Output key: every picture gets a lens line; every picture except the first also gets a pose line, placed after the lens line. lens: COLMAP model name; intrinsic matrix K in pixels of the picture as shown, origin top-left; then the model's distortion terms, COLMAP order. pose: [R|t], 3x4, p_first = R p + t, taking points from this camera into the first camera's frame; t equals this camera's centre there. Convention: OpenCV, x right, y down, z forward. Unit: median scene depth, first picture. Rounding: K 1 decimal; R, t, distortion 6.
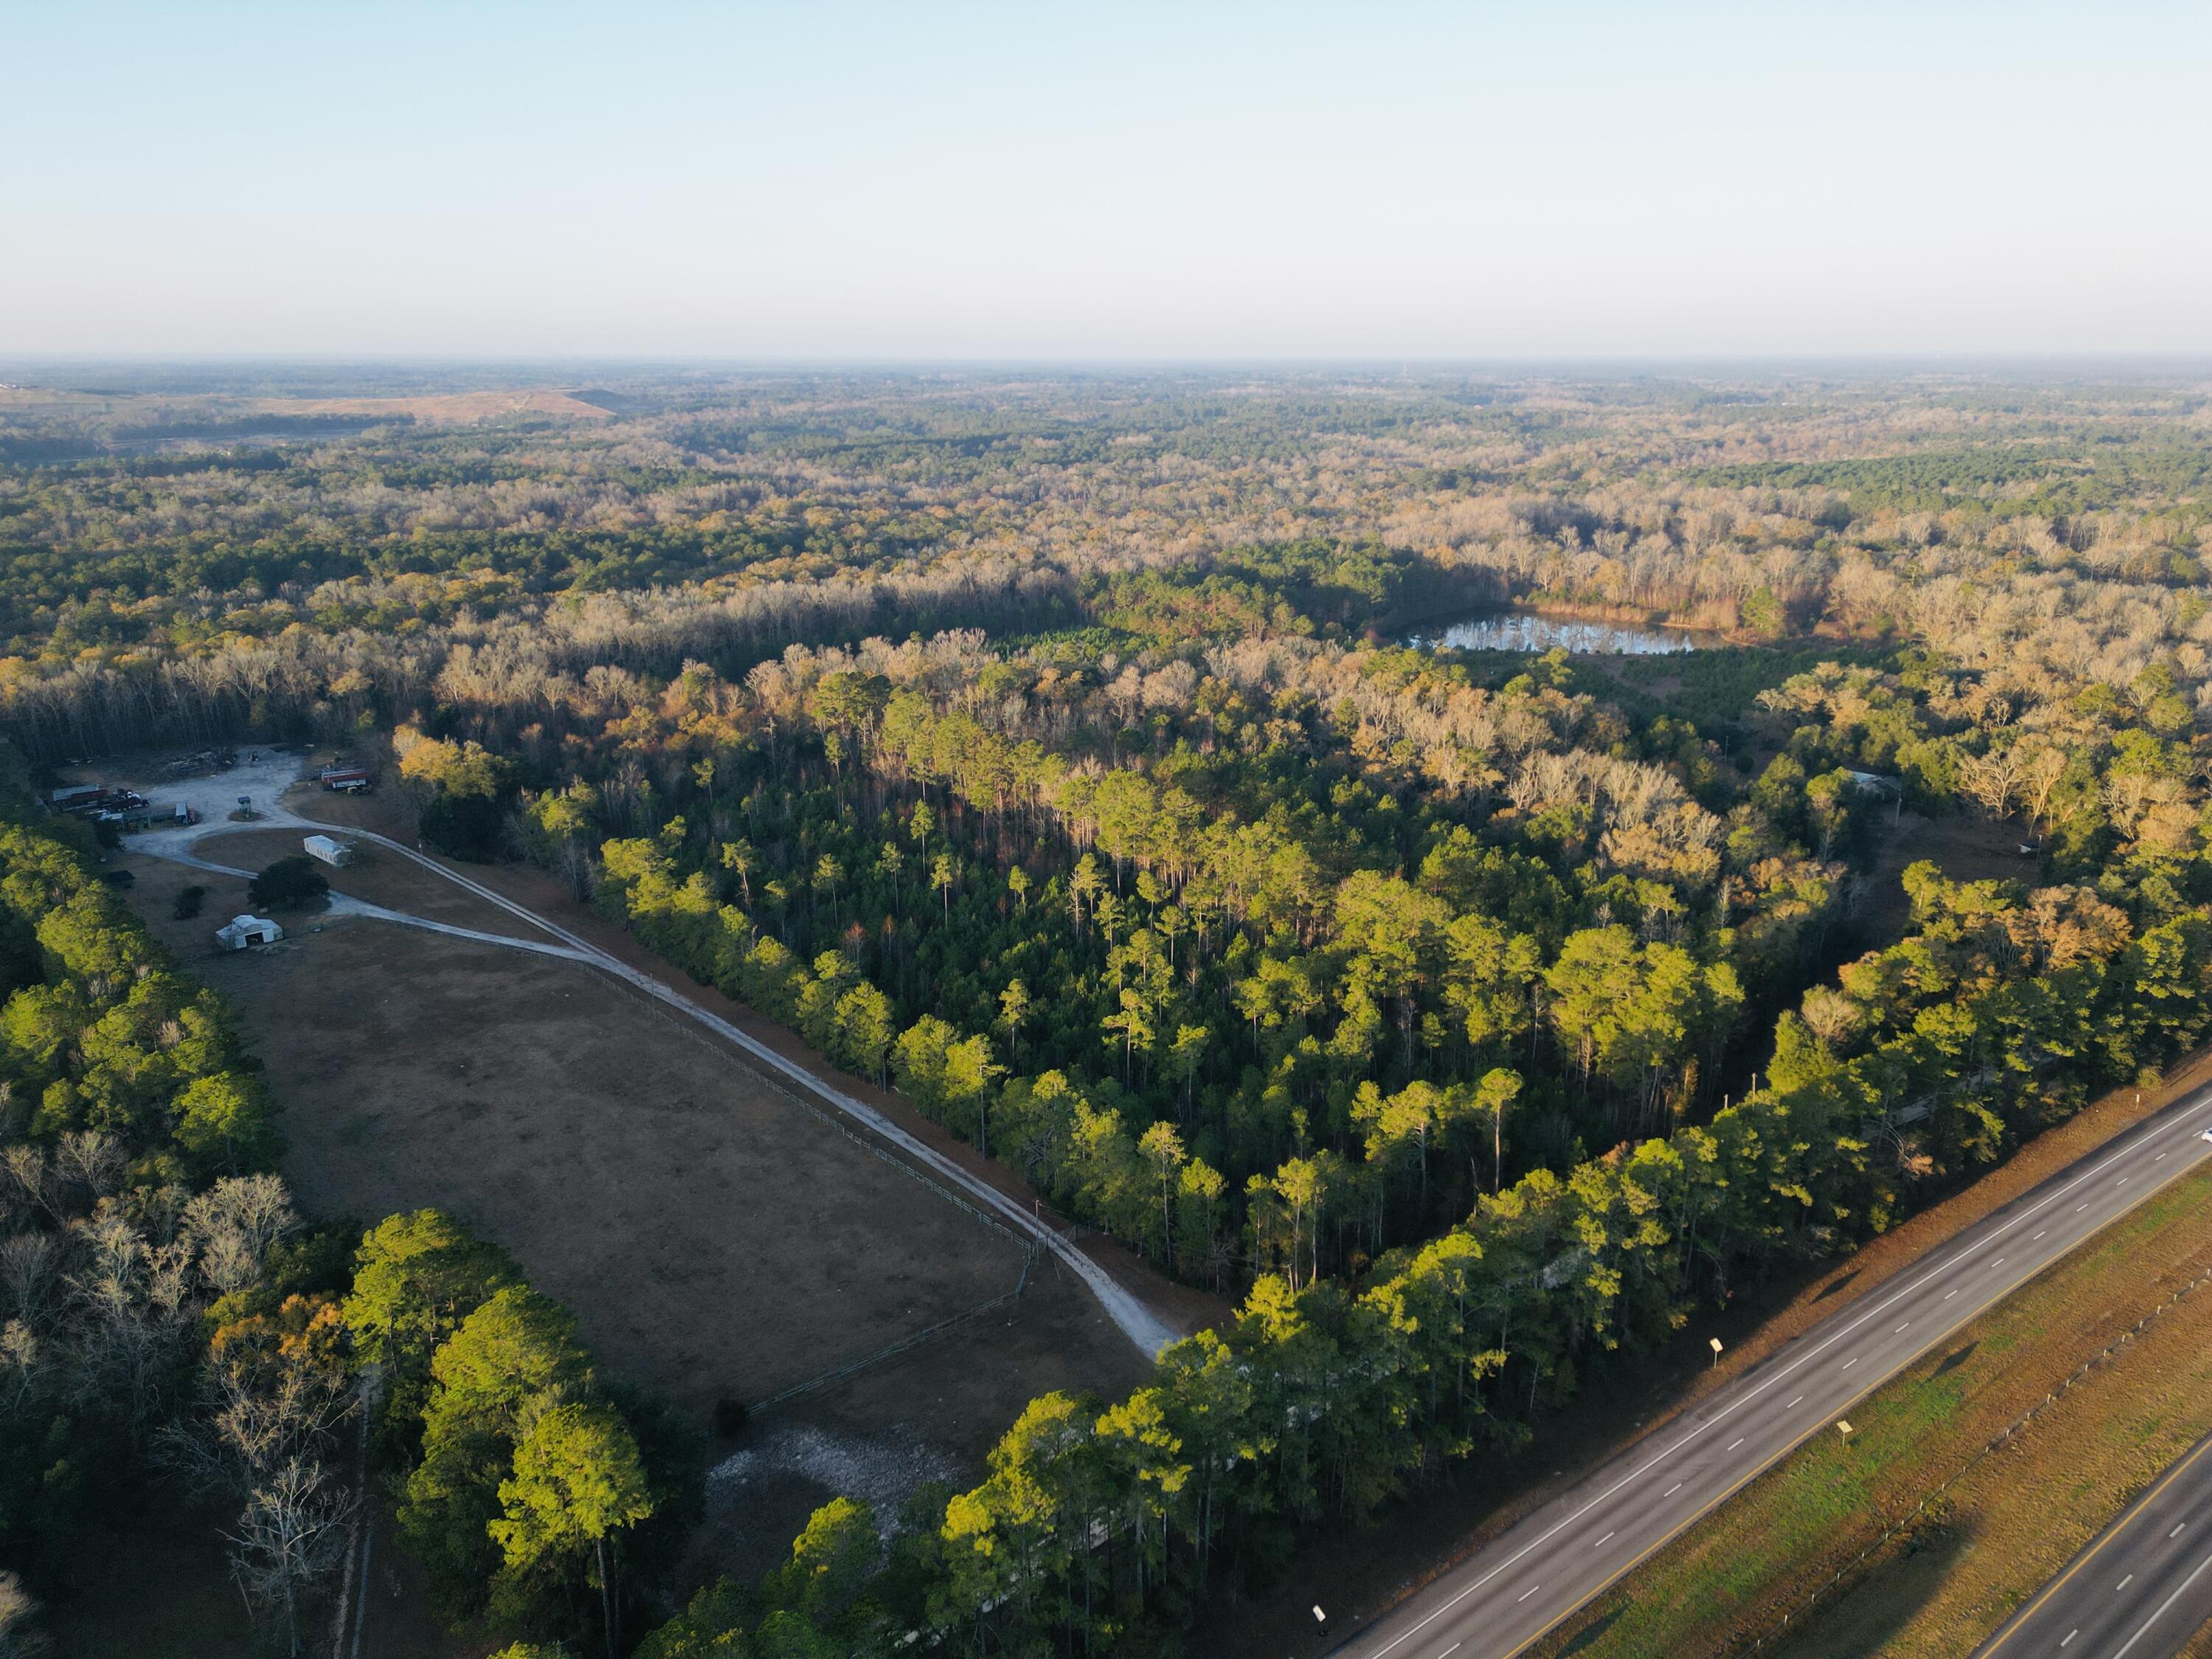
lens RADIAL K [[1529.7, 0, 1111.2], [0, 1529.7, 839.4], [0, 0, 1]] dist [0.087563, -0.081664]
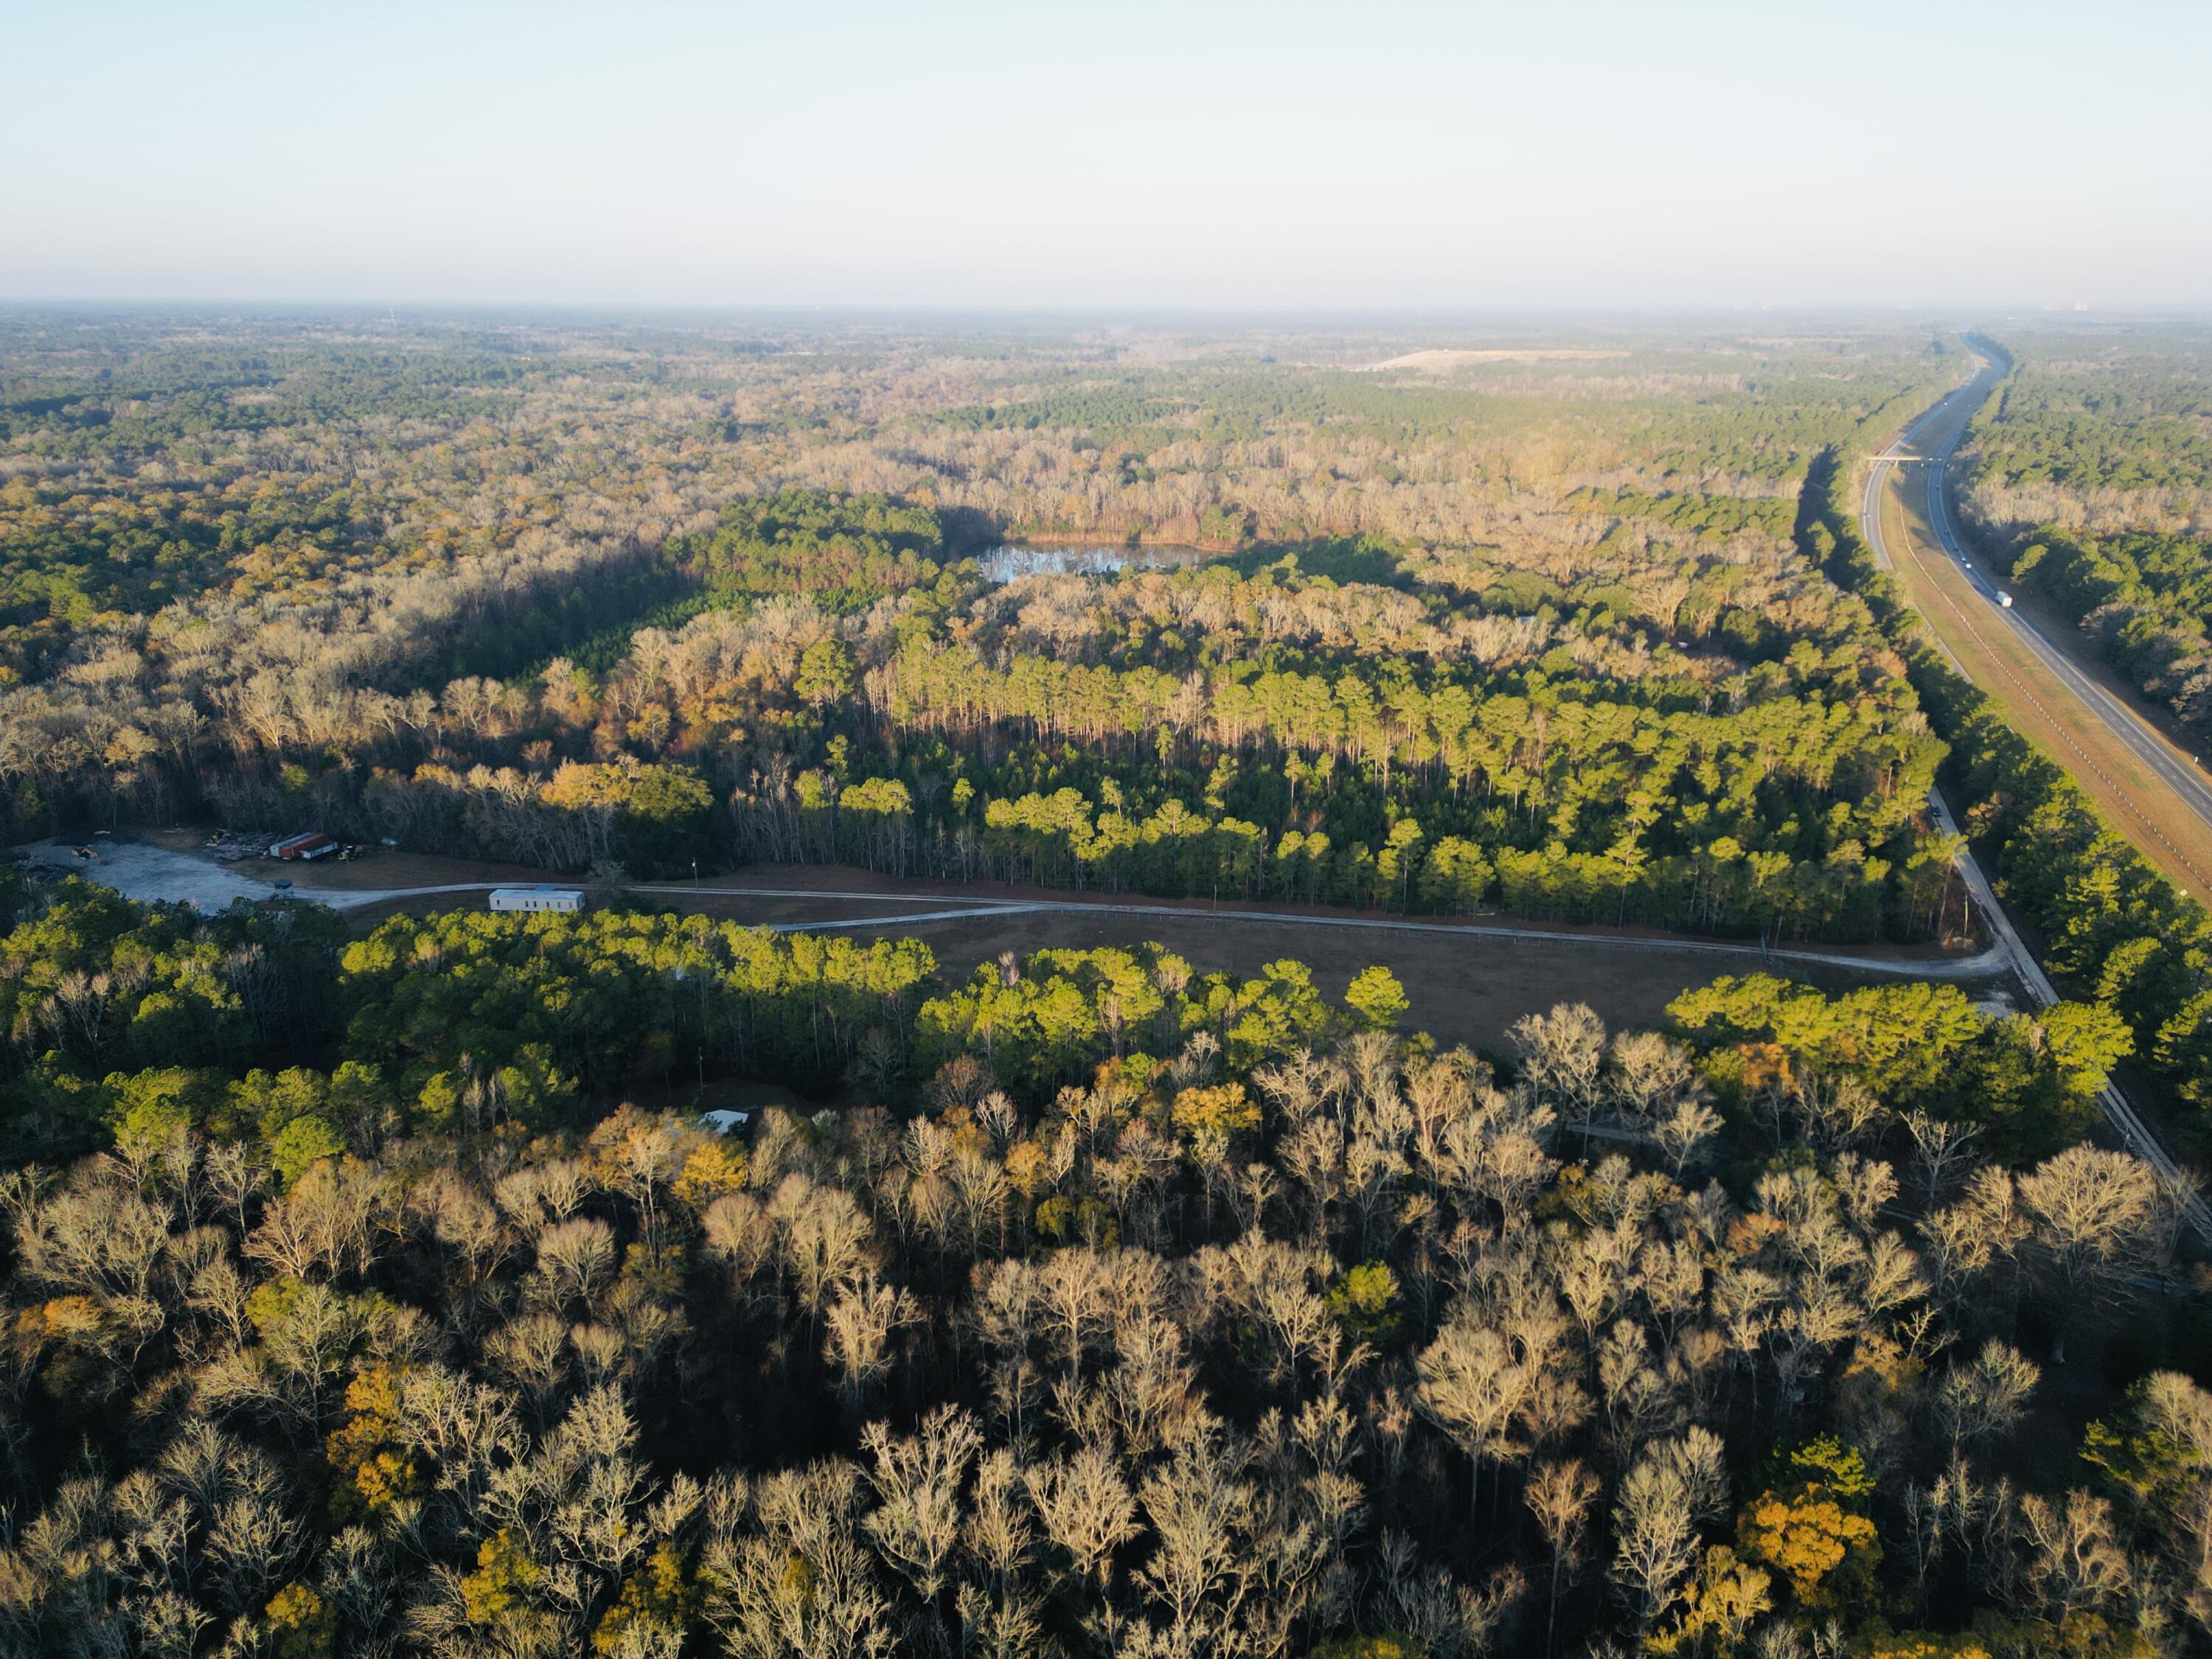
lens RADIAL K [[1529.7, 0, 1111.2], [0, 1529.7, 839.4], [0, 0, 1]] dist [0.087563, -0.081664]
pose [[0.787040, -0.201603, 0.583031, -0.760370], [0.183535, 0.978820, 0.090704, -0.046116], [-0.588968, 0.035618, 0.807371, 0.102175]]
